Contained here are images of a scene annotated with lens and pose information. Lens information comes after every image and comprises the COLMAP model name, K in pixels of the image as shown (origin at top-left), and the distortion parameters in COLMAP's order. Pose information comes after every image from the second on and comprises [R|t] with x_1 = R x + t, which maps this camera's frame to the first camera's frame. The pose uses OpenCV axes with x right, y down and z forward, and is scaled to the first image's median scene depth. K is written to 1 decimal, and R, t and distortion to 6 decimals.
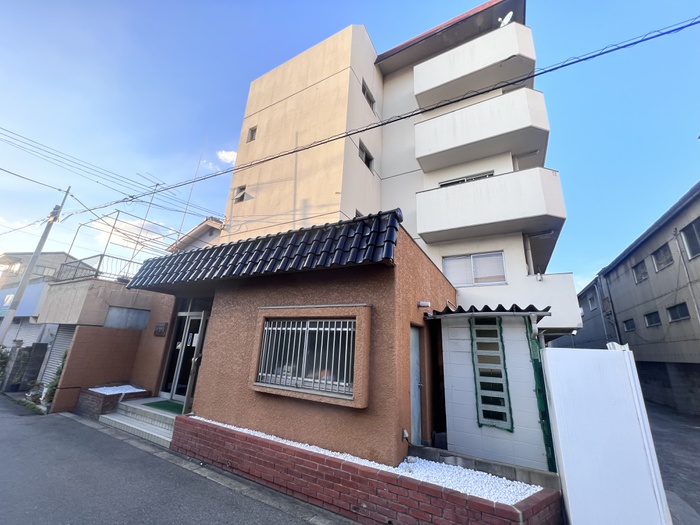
lens RADIAL K [[278.9, 0, 348.8], [0, 278.9, 264.0], [0, 0, 1]] dist [0.000728, -0.000237]
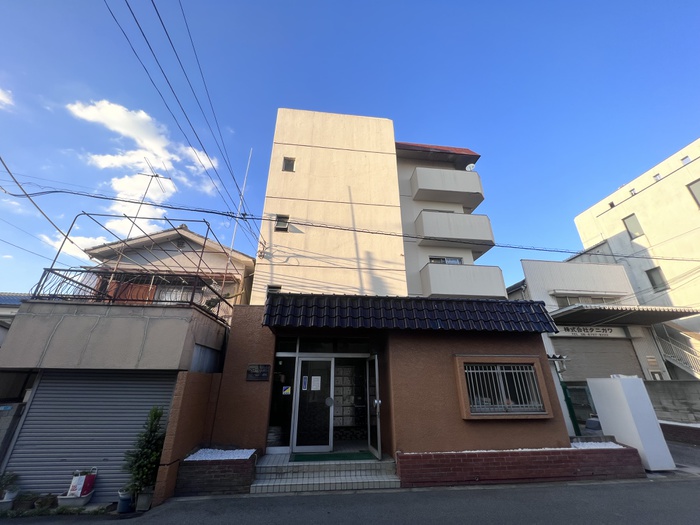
lens RADIAL K [[278.9, 0, 350.5], [0, 278.9, 260.5], [0, 0, 1]] dist [0.000728, -0.000237]
pose [[0.811242, 0.189370, 0.553196, -1.068830], [-0.128576, 0.980719, -0.147168, -0.018397], [-0.570399, 0.048261, 0.819949, 0.114988]]
